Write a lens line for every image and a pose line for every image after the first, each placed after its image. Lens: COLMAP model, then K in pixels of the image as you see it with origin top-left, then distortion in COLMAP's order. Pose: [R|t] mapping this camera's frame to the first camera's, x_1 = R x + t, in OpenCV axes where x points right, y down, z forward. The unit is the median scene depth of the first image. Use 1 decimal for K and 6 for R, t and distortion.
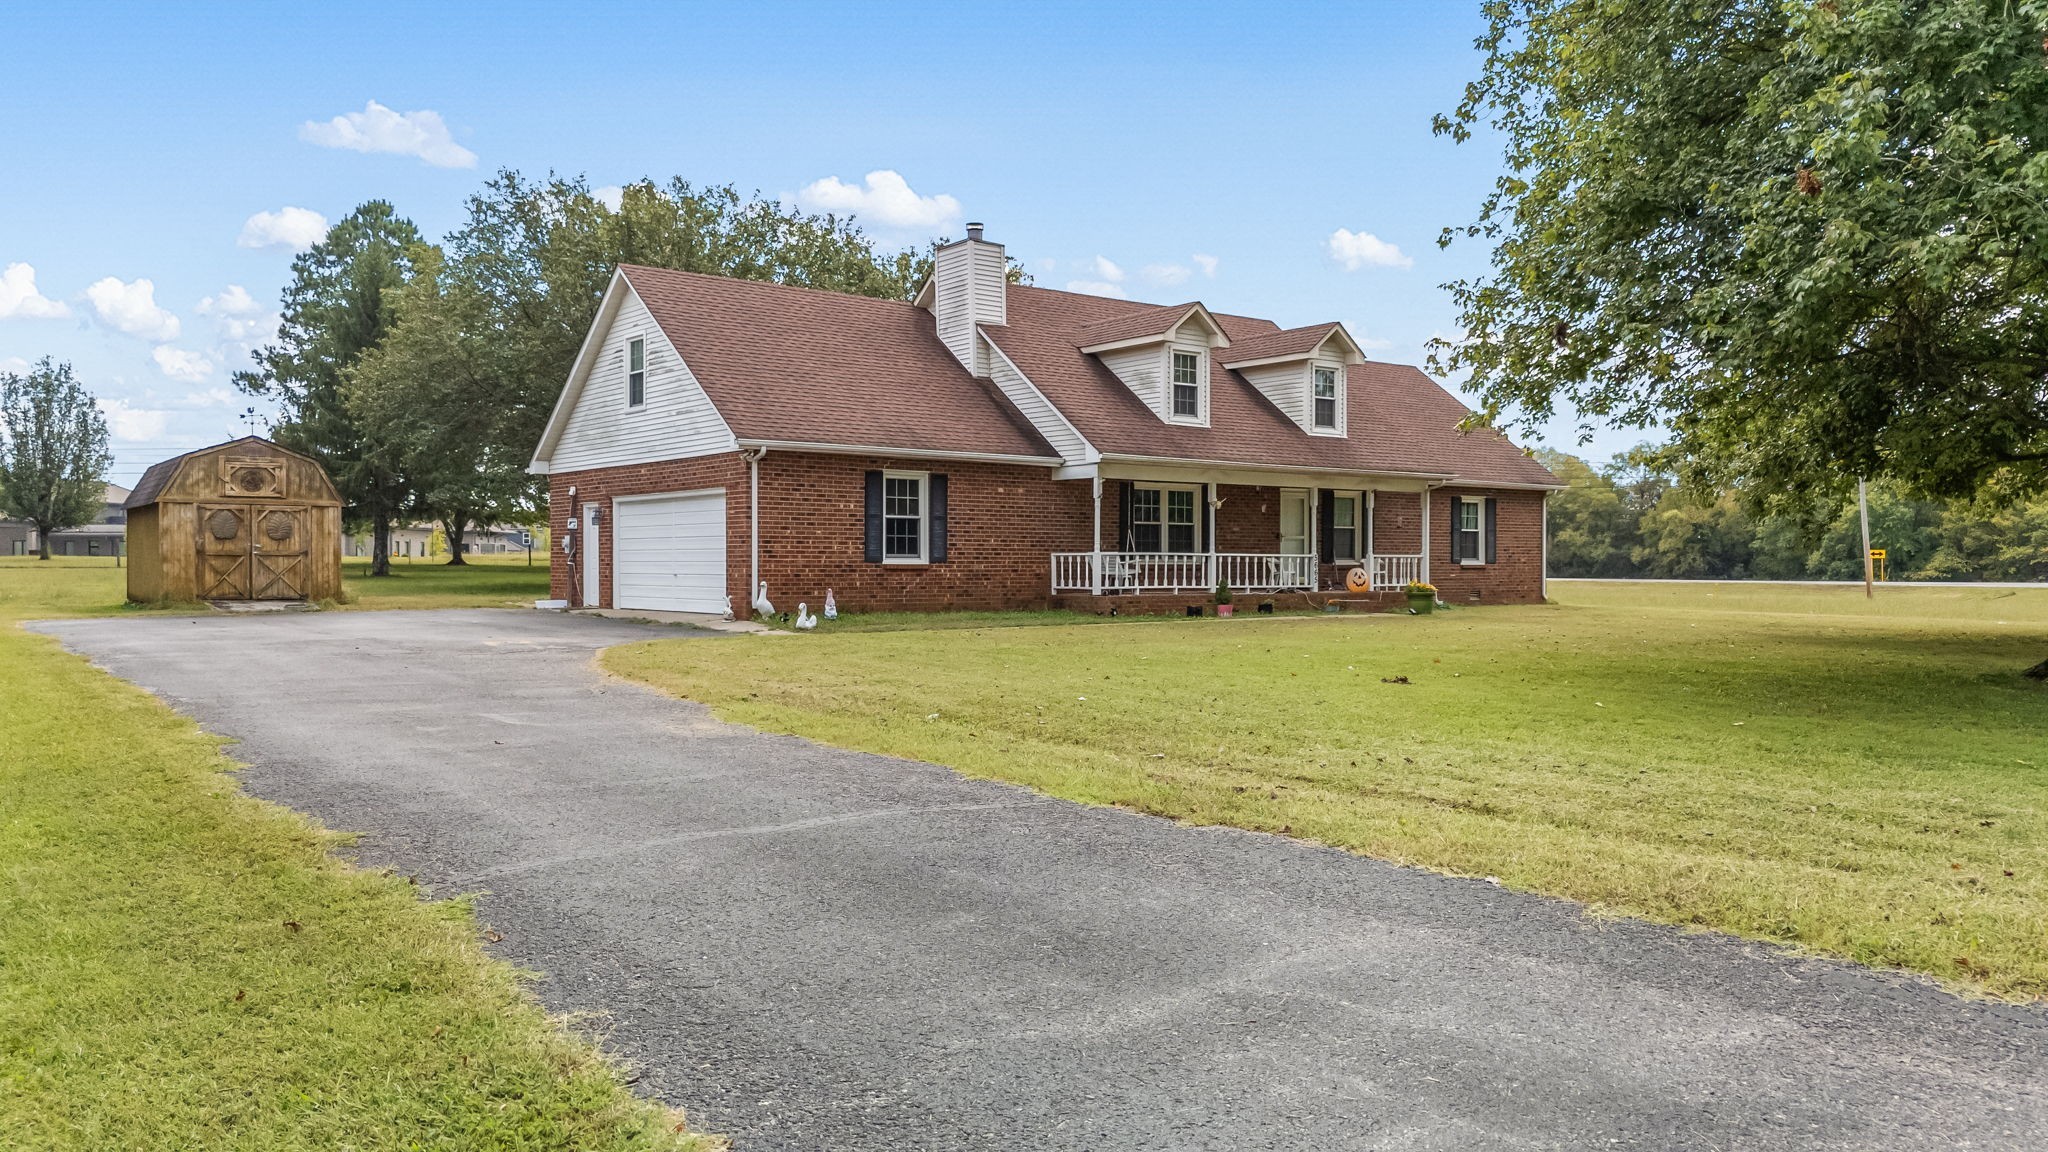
lens RADIAL K [[1508.8, 0, 1015.7], [0, 1508.8, 572.9], [0, 0, 1]] dist [0.065857, -0.052732]
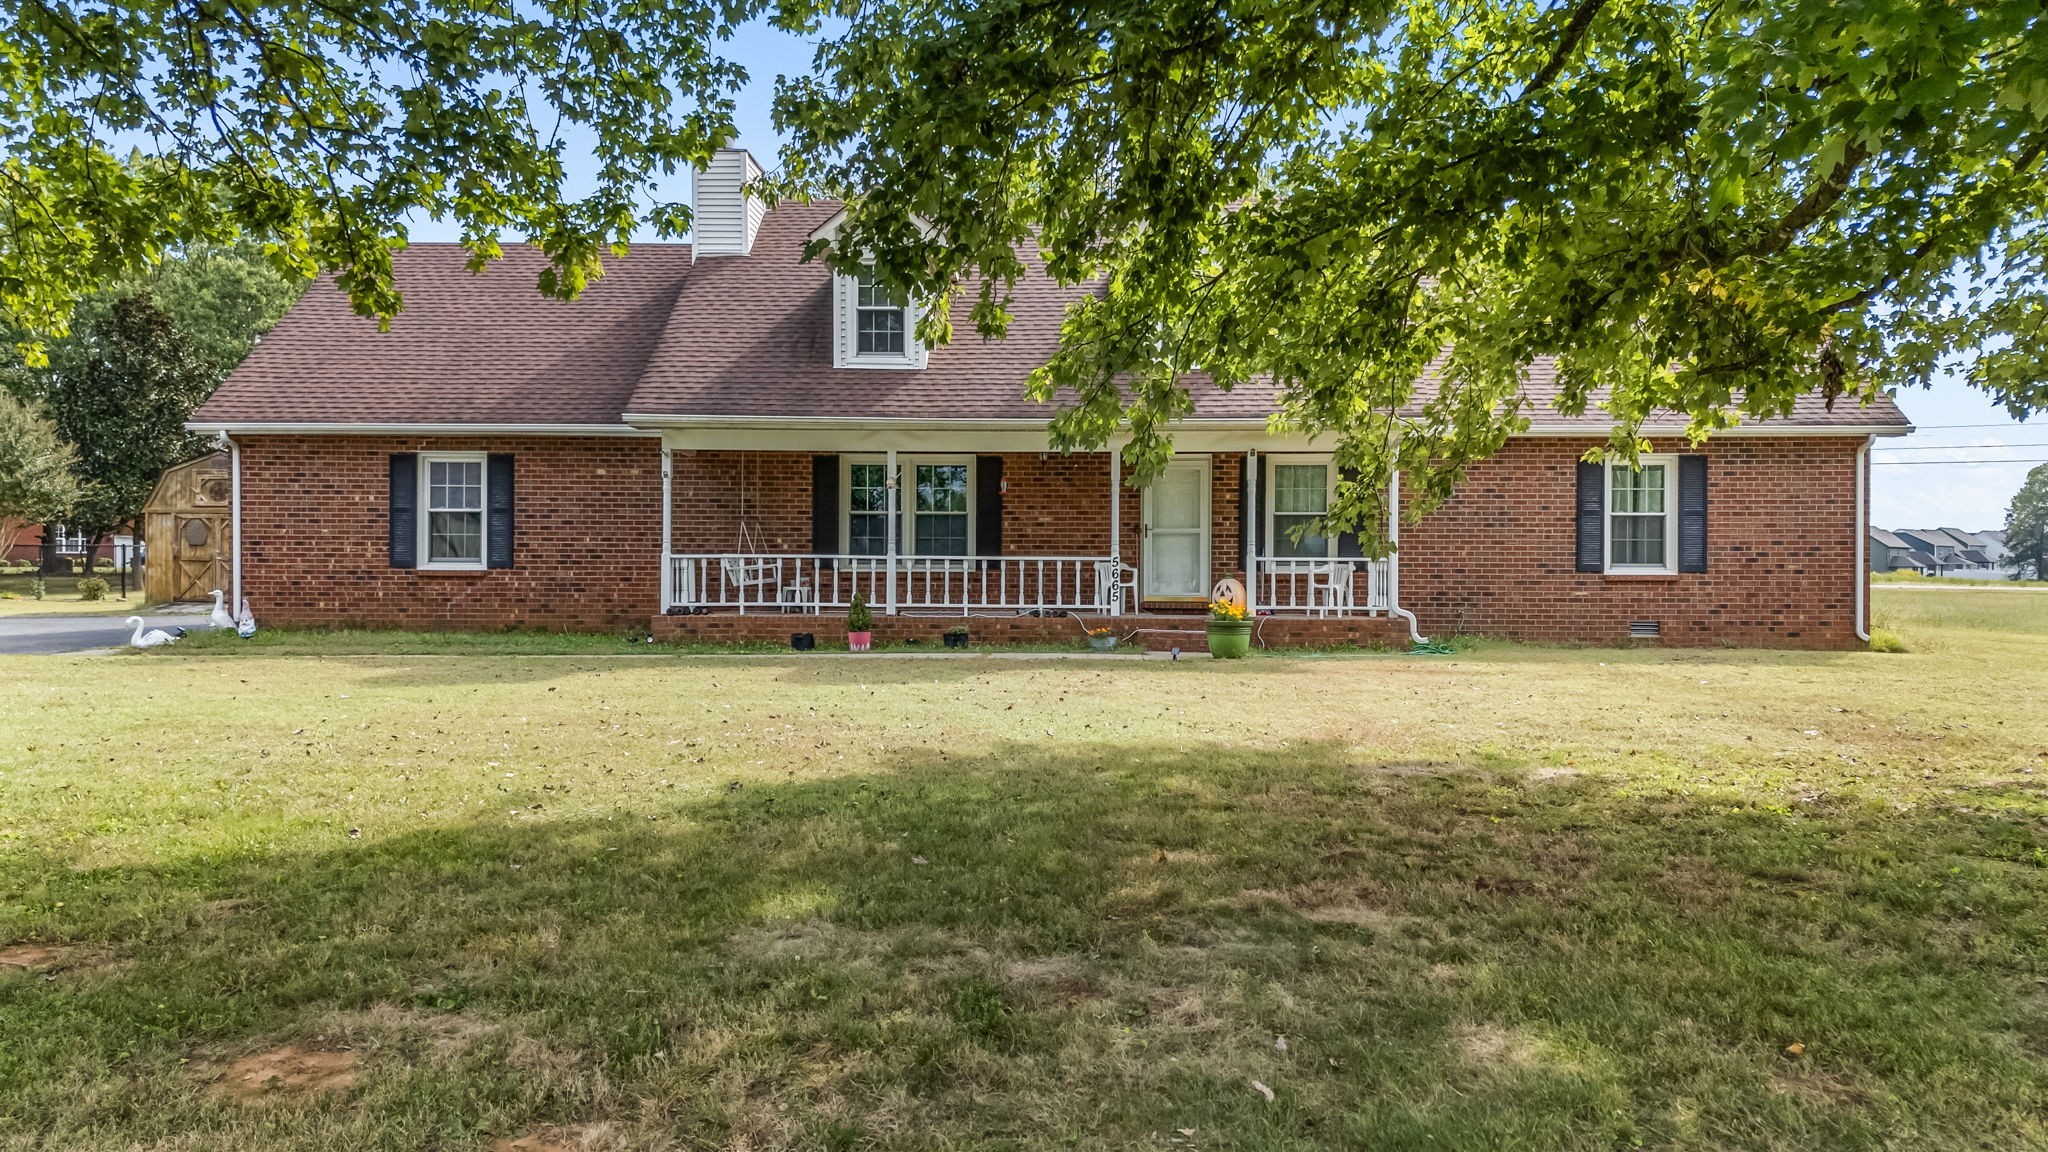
lens RADIAL K [[1508.8, 0, 1020.3], [0, 1508.8, 565.9], [0, 0, 1]] dist [0.065857, -0.052732]
pose [[0.767077, 0.000352, -0.641555, 0.610421], [-0.007265, 0.999941, -0.008137, -0.003274], [0.641514, 0.010902, 0.767034, 0.529077]]
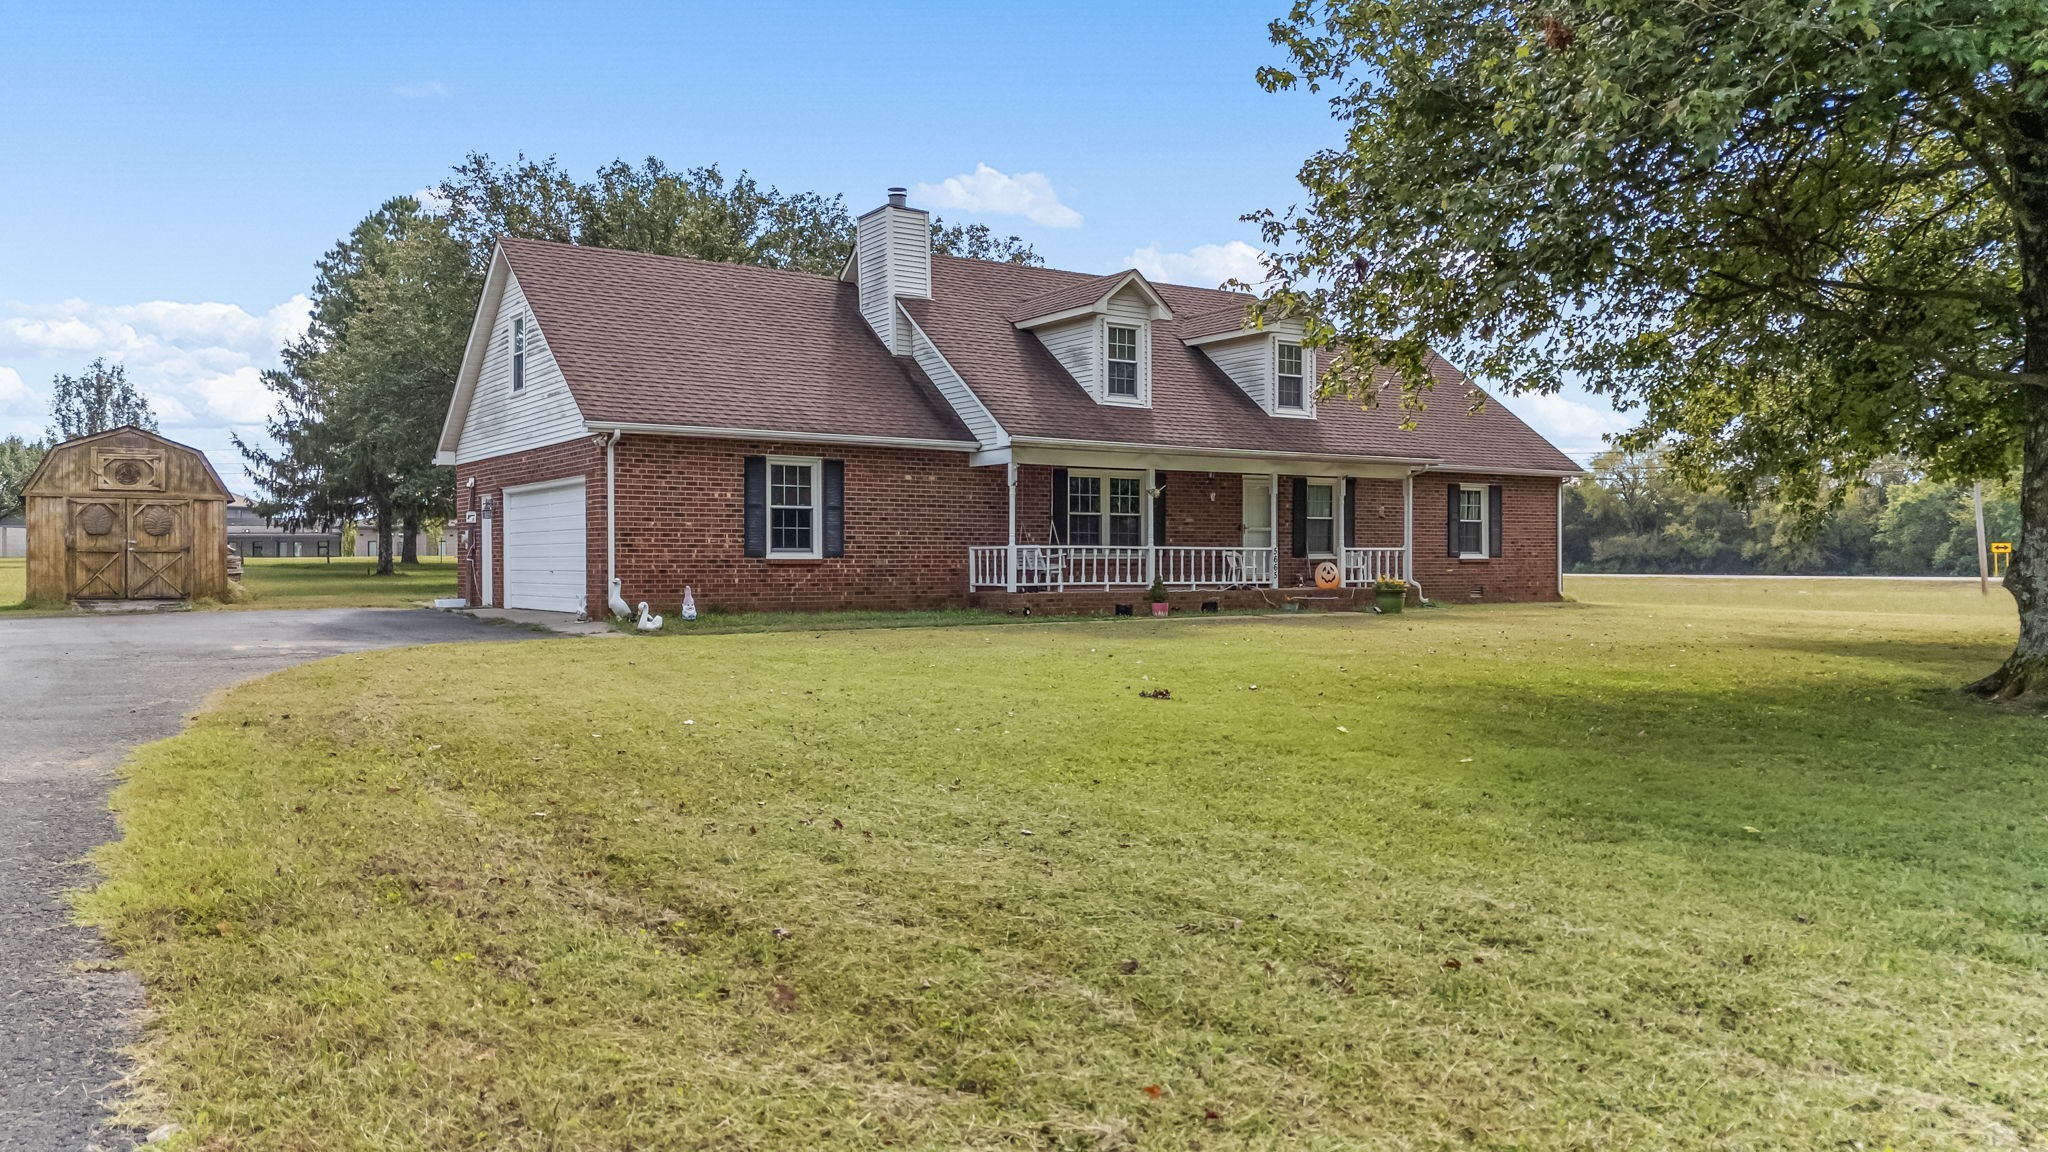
lens RADIAL K [[1508.8, 0, 1017.6], [0, 1508.8, 575.5], [0, 0, 1]] dist [0.065857, -0.052732]
pose [[0.997495, -0.002493, -0.070699, 0.115659], [0.002693, 0.999993, 0.002726, 0.001916], [0.070692, -0.002910, 0.997494, 0.089564]]
